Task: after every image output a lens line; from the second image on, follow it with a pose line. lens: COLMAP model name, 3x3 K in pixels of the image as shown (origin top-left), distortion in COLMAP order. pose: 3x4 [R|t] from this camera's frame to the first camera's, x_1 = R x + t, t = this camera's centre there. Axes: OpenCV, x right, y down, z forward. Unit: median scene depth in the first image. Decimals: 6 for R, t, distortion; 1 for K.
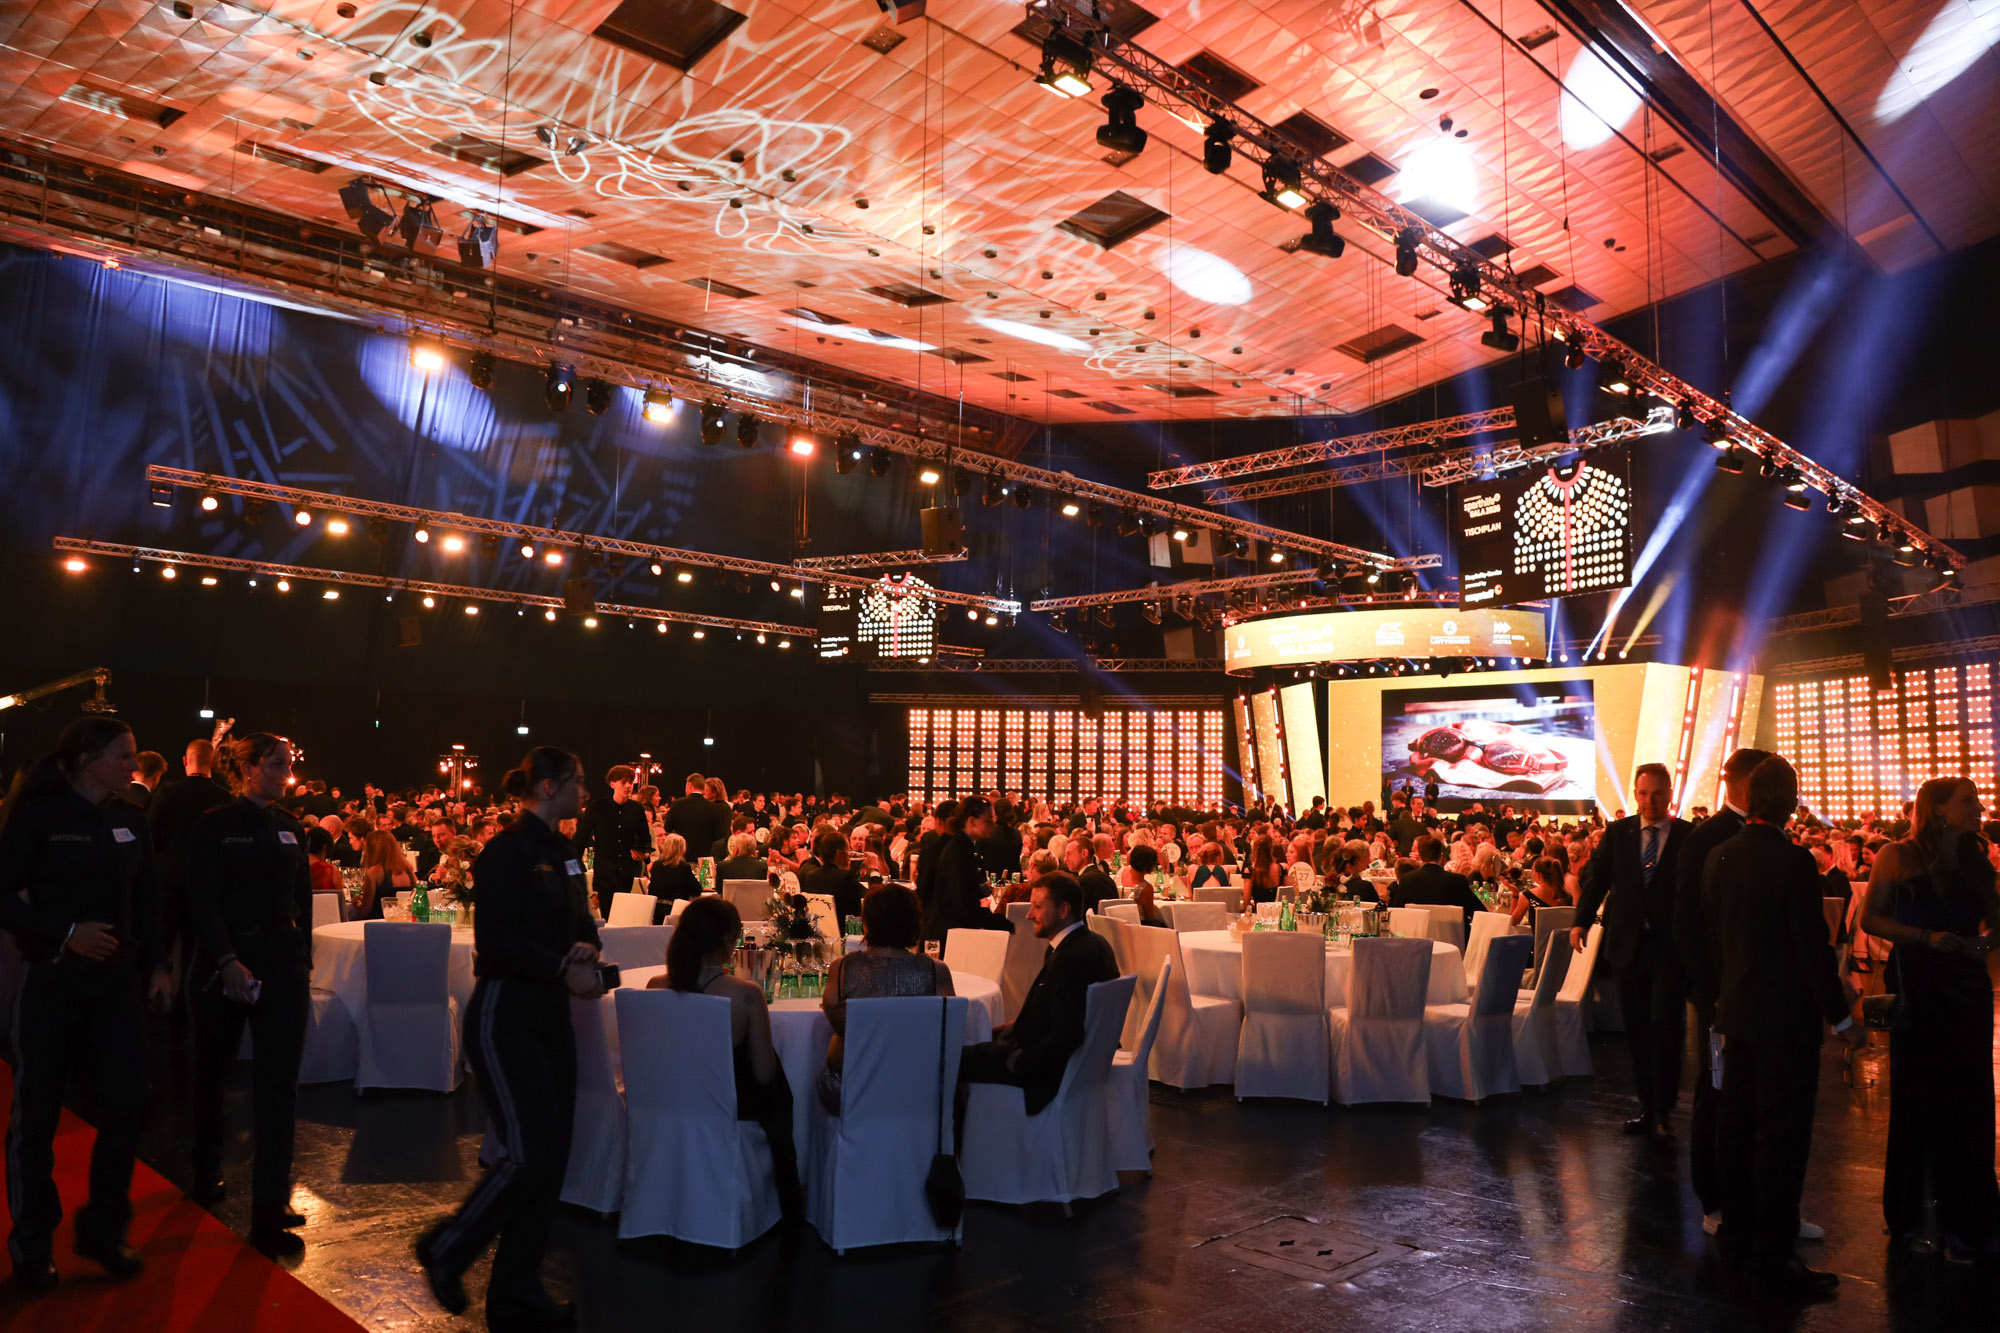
lens RADIAL K [[1464.5, 0, 1002.0], [0, 1464.5, 677.7], [0, 0, 1]] dist [-0.106935, 0.091533]
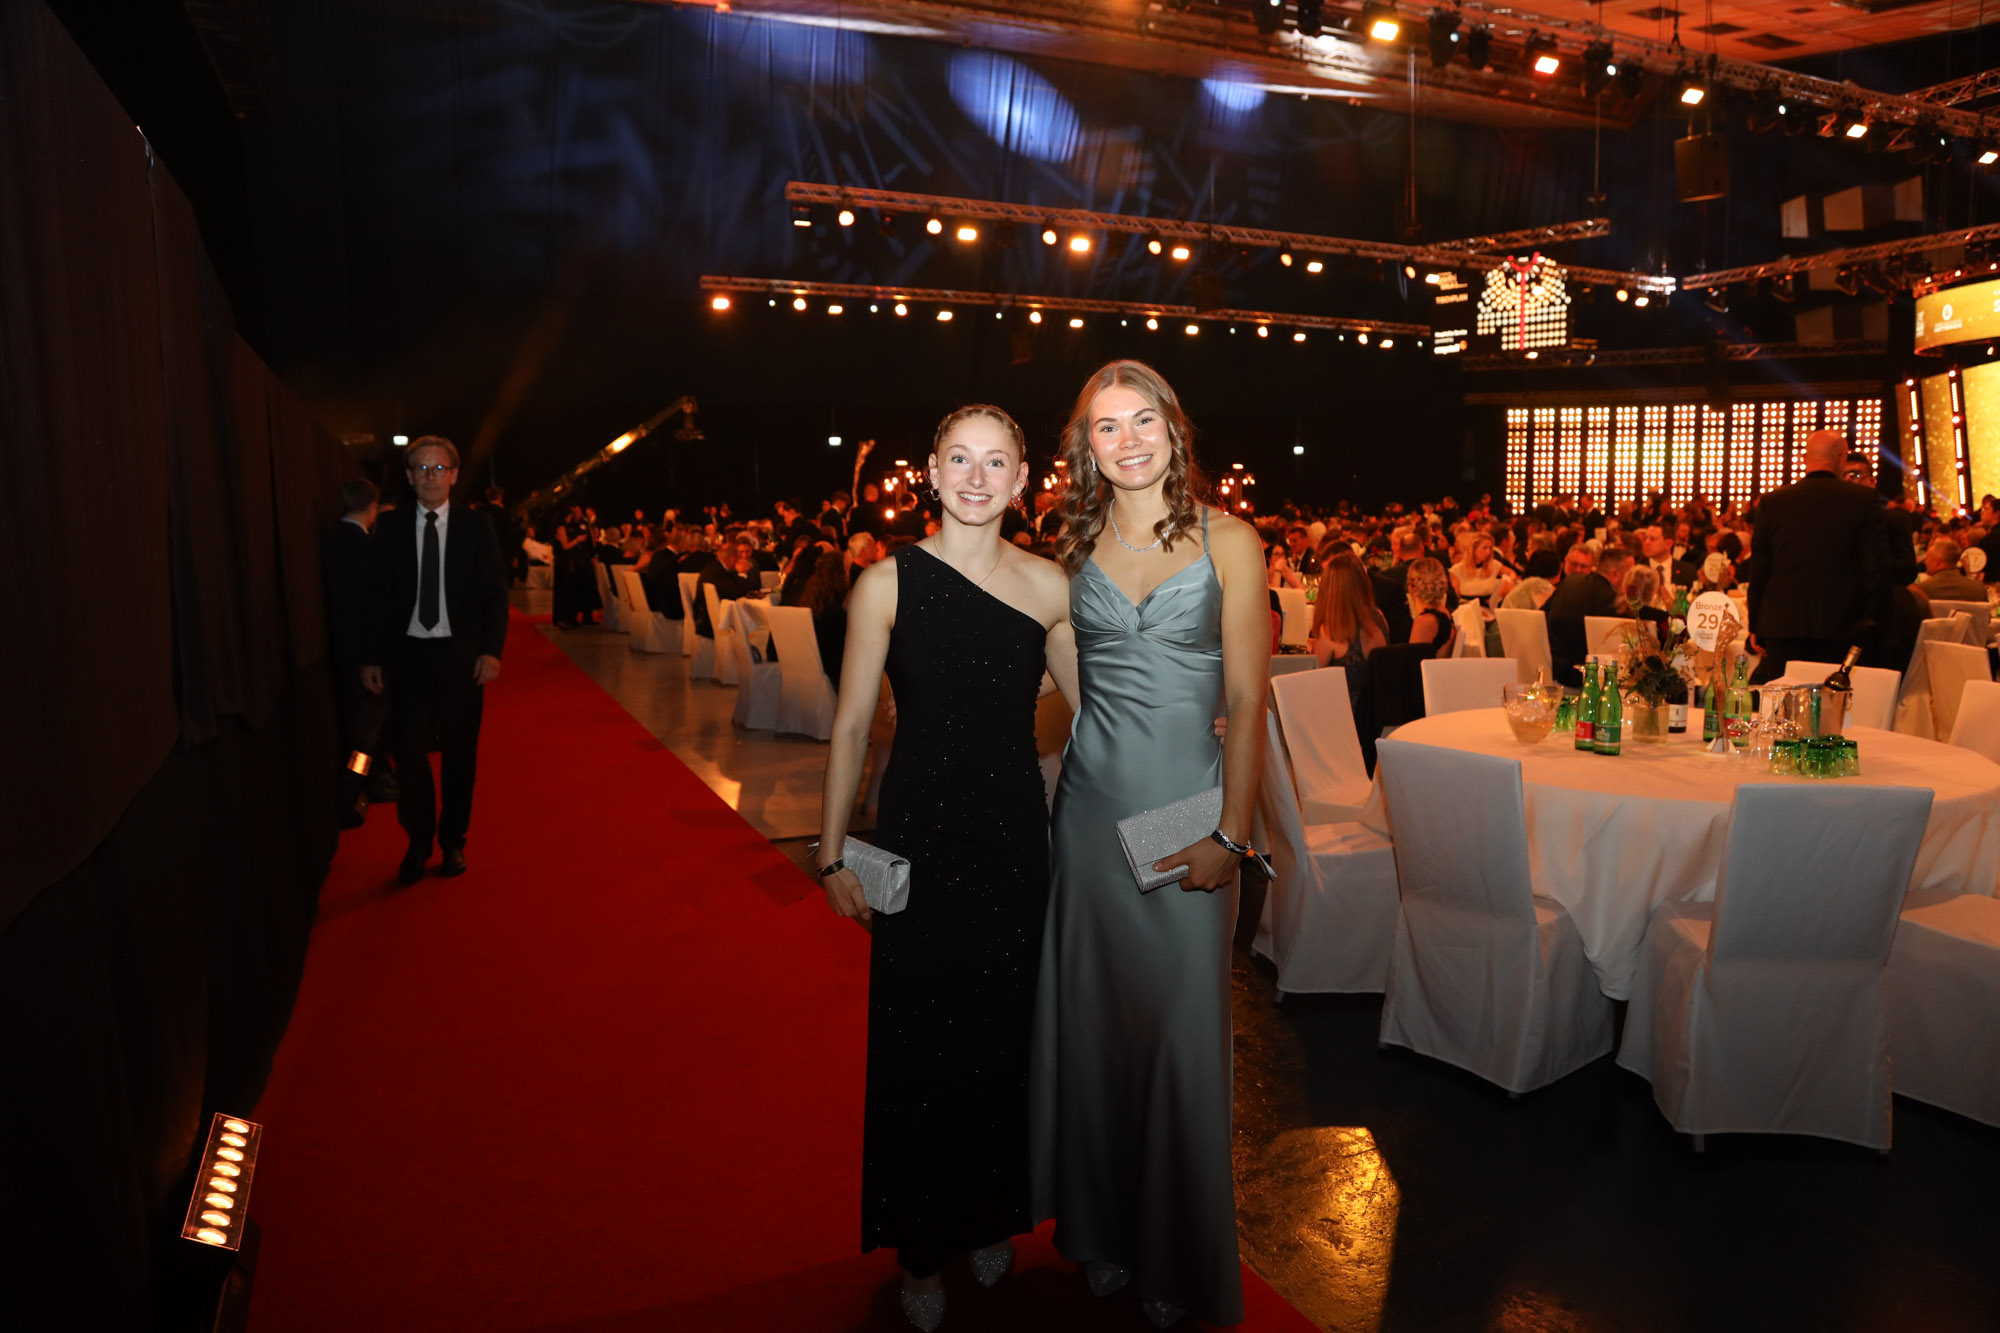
lens RADIAL K [[1336.1, 0, 993.1], [0, 1336.1, 676.2], [0, 0, 1]] dist [-0.126189, 0.070071]
pose [[0.935238, 0.018927, -0.353514, -0.098788], [0.053982, 0.979268, 0.195243, 0.010220], [0.349880, -0.201682, 0.914827, 0.108269]]
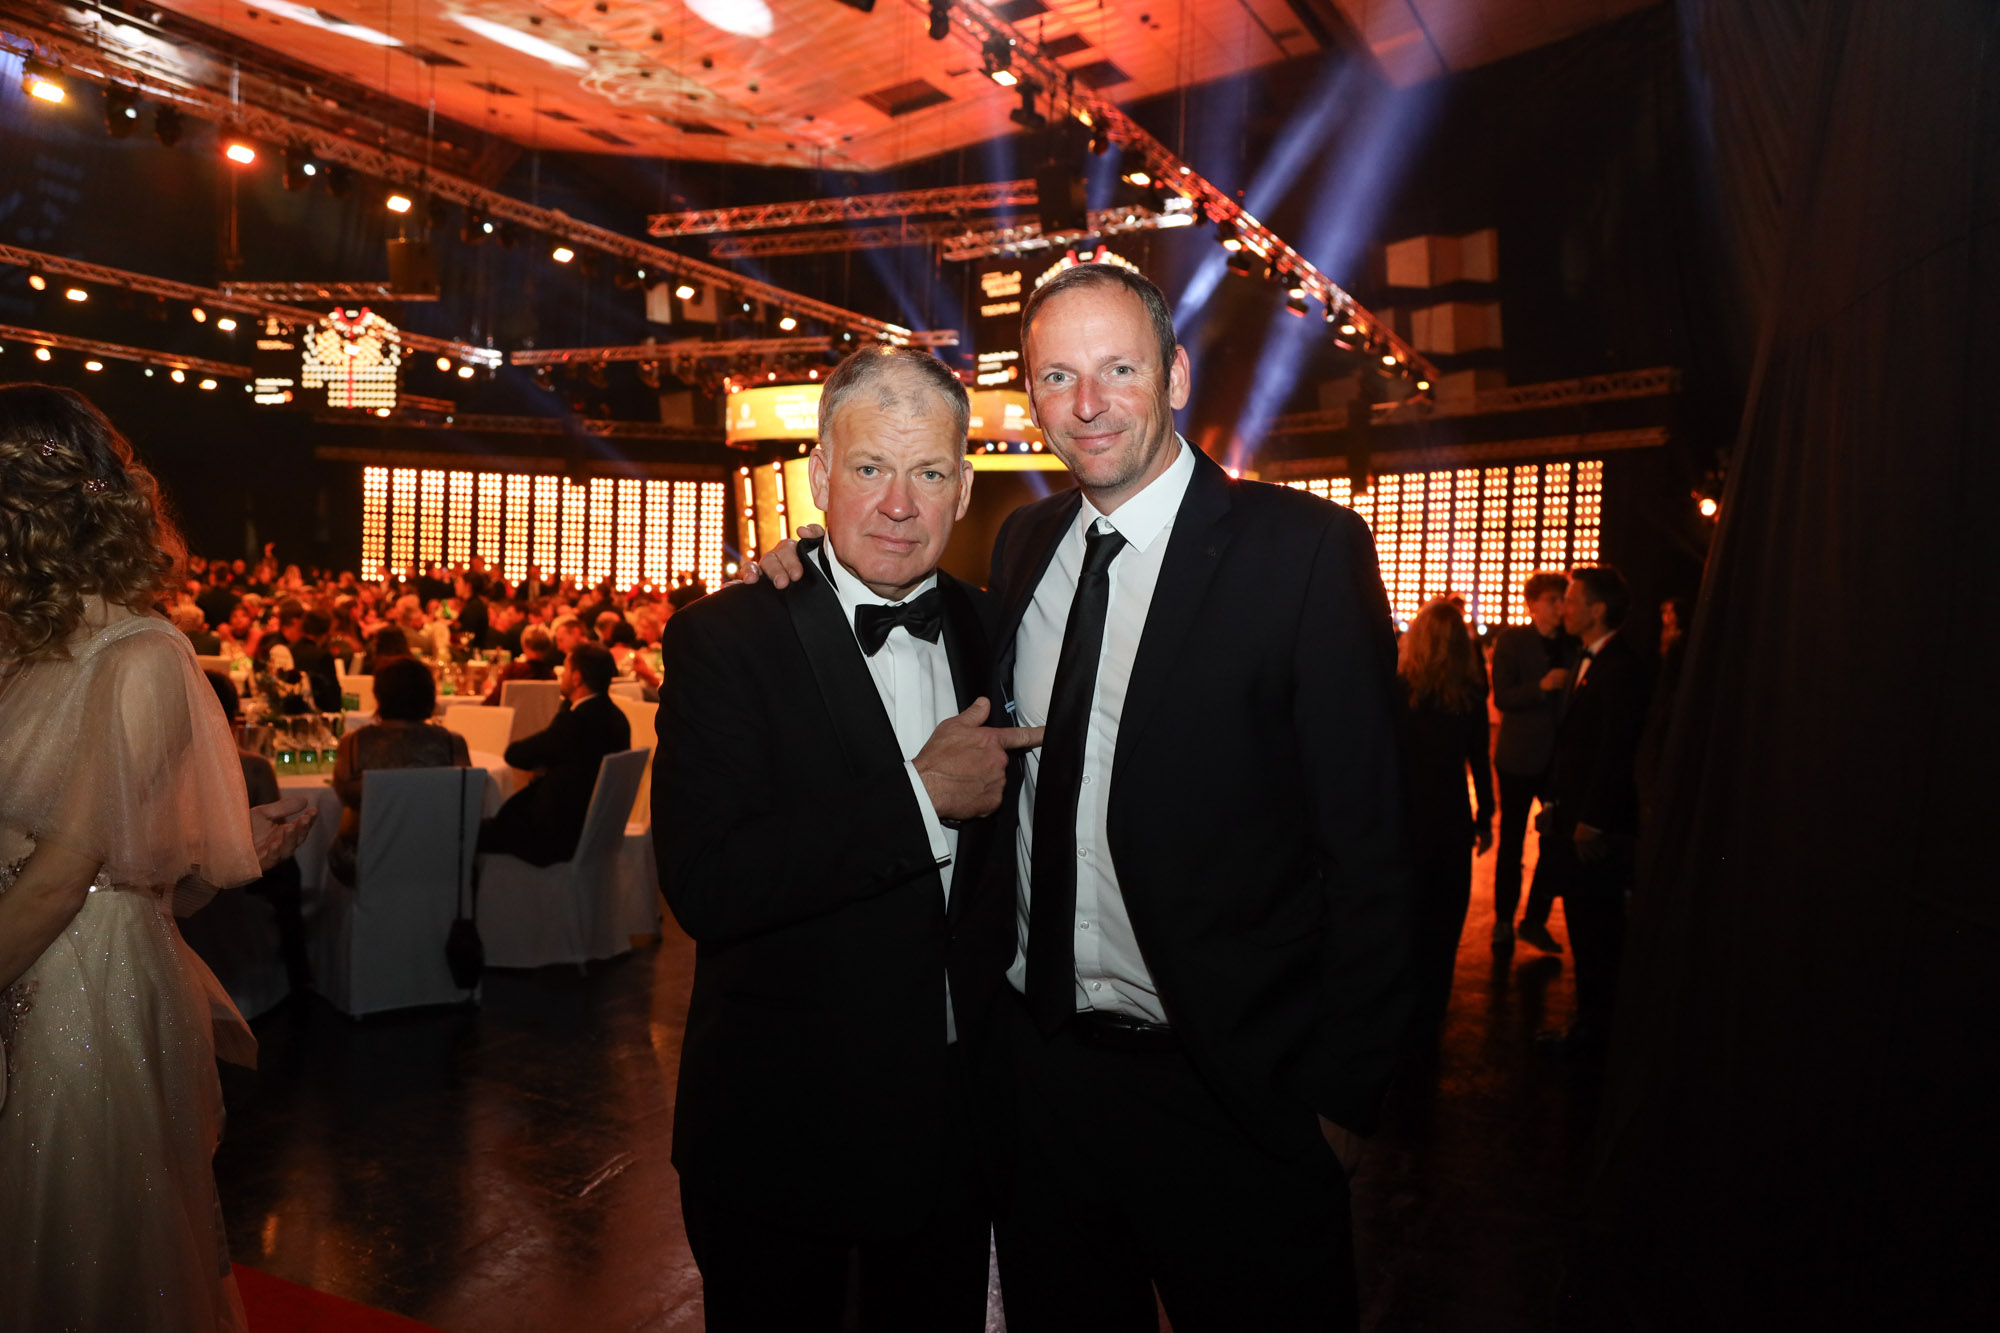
lens RADIAL K [[1577.5, 0, 1000.0], [0, 1577.5, 666.5], [0, 0, 1]] dist [-0.067076, 0.082271]
pose [[0.946739, 0.006602, 0.321934, -0.004921], [-0.051069, 0.990214, 0.129877, -0.001666], [-0.317926, -0.139401, 0.937811, -0.018096]]
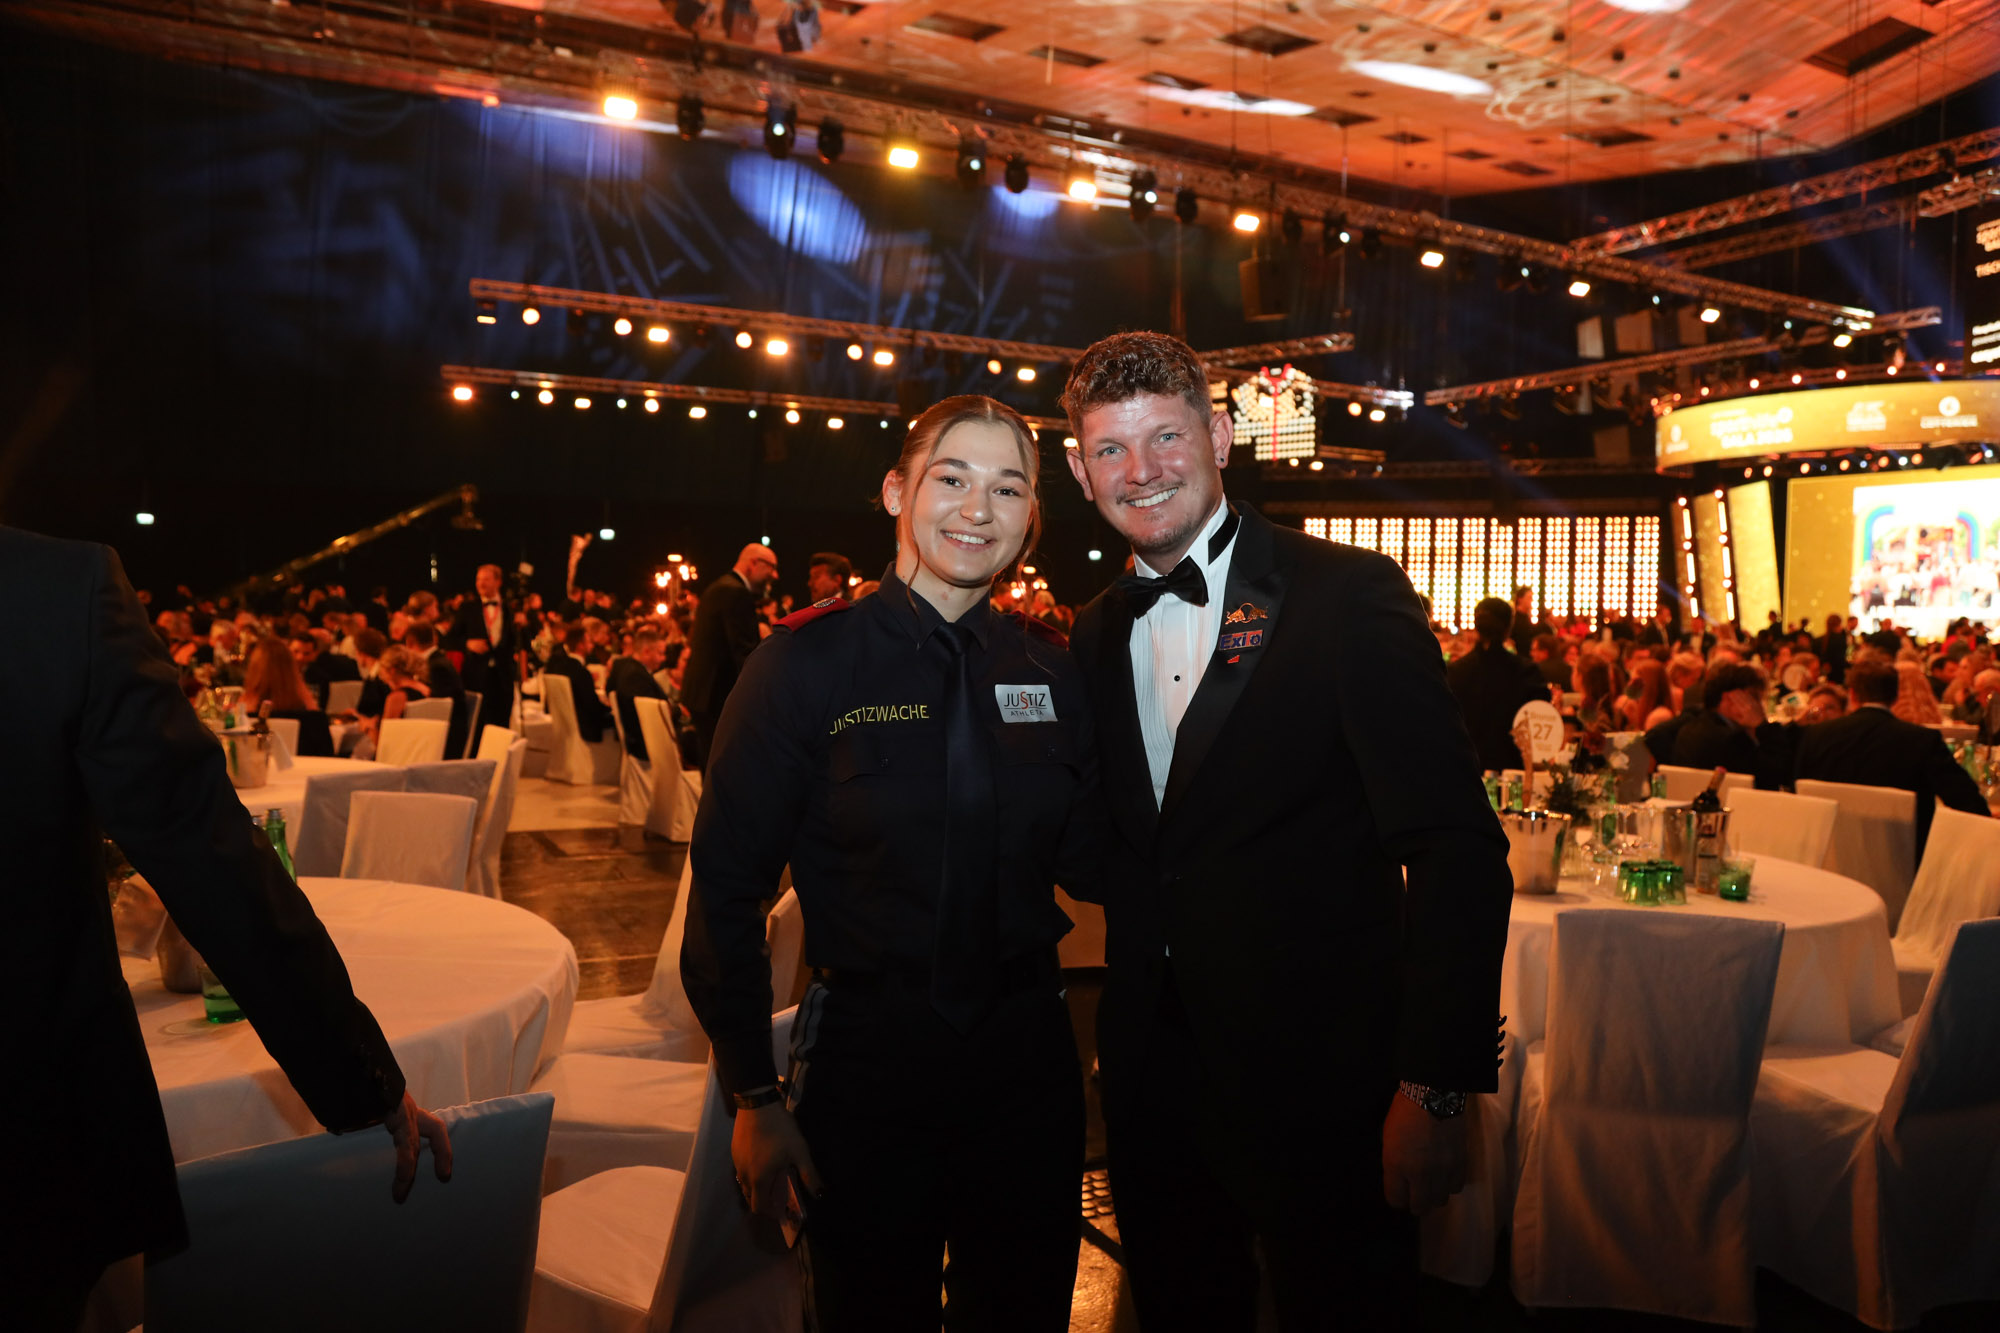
lens RADIAL K [[1392.4, 0, 1026.2], [0, 1392.4, 680.2], [0, 0, 1]] dist [-0.116556, 0.081239]
pose [[0.954643, 0.015928, -0.297326, 0.042762], [0.022021, 0.992057, 0.123850, 0.013797], [0.296937, -0.124780, 0.946709, 0.124089]]
